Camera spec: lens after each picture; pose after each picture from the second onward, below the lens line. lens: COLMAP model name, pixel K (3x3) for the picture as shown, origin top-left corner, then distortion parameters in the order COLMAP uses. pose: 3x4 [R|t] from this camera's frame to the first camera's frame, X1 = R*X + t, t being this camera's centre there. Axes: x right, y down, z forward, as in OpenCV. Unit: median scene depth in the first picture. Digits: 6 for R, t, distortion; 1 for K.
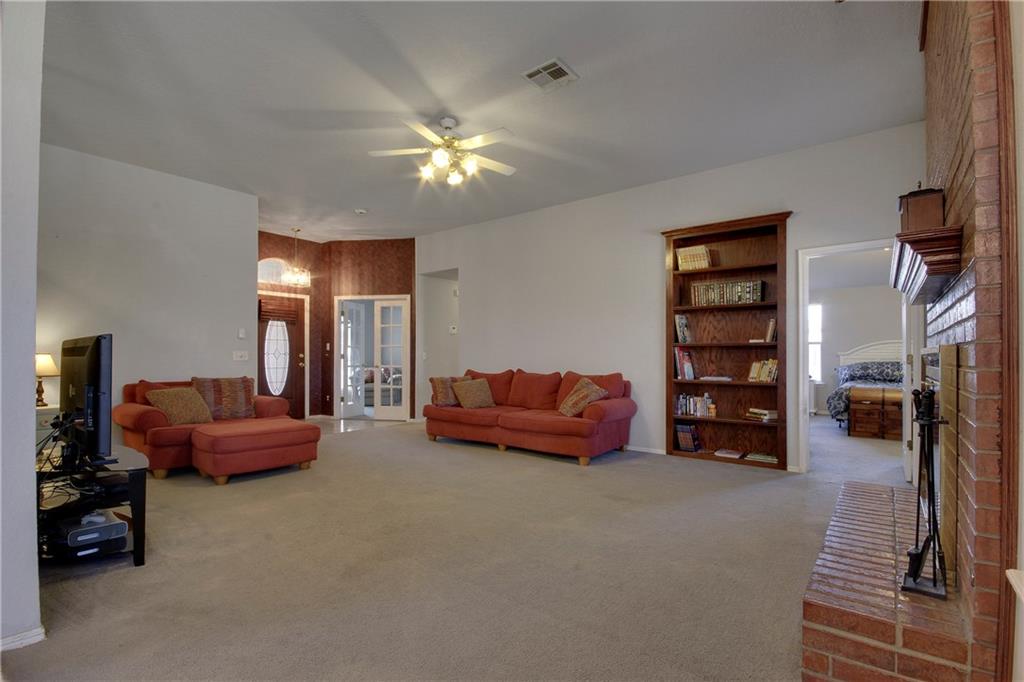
lens RADIAL K [[476.2, 0, 509.9], [0, 476.2, 350.4], [0, 0, 1]] dist [-0.010968, -0.003152]
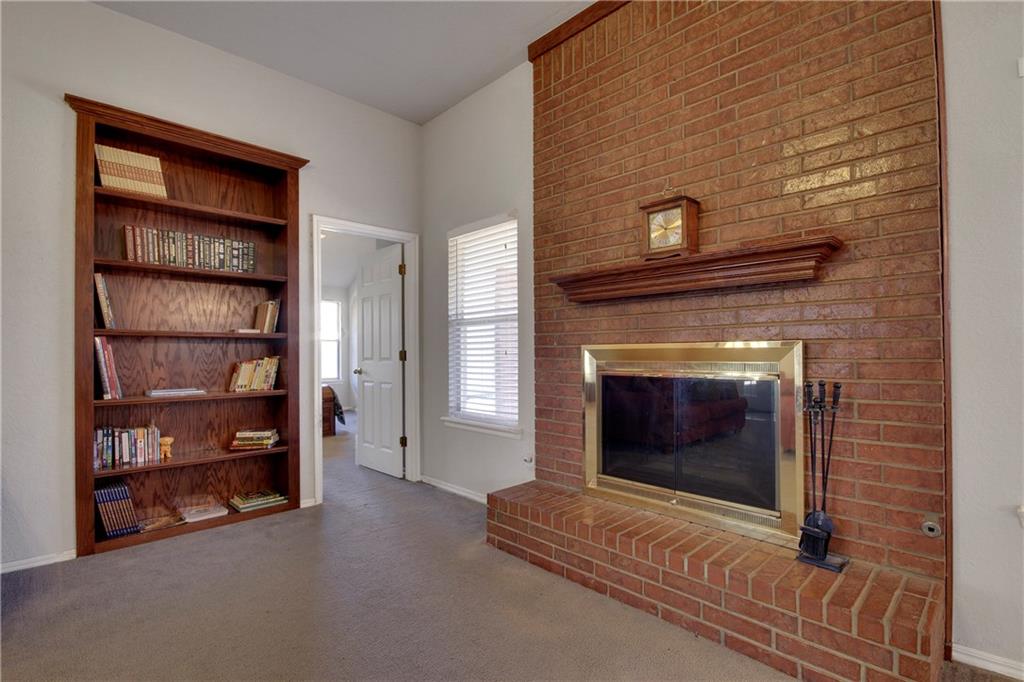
lens RADIAL K [[476.2, 0, 513.4], [0, 476.2, 347.4], [0, 0, 1]] dist [-0.010968, -0.003152]
pose [[0.125723, 0.008316, 0.992031, -0.099314], [0.001391, 0.999962, -0.008559, 0.009445], [-0.992064, 0.002456, 0.125706, 0.523958]]
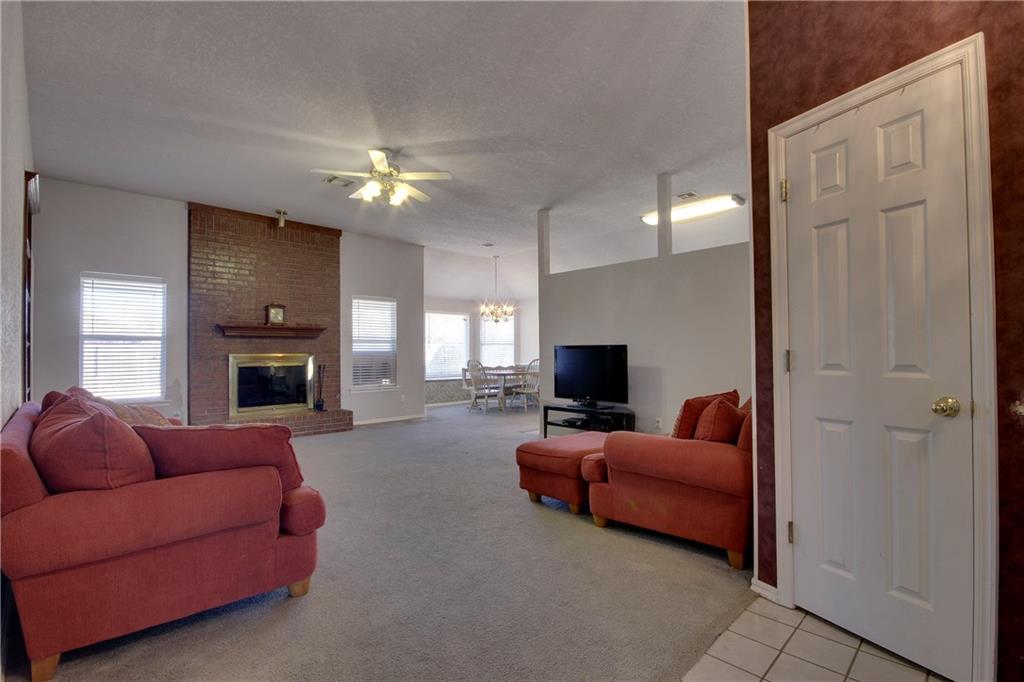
lens RADIAL K [[476.2, 0, 509.9], [0, 476.2, 346.0], [0, 0, 1]] dist [-0.010968, -0.003152]
pose [[-0.992686, 0.007312, 0.120501, -0.806401], [0.004493, 0.999710, -0.023644, 0.017896], [-0.120639, -0.022930, -0.992432, 2.931850]]
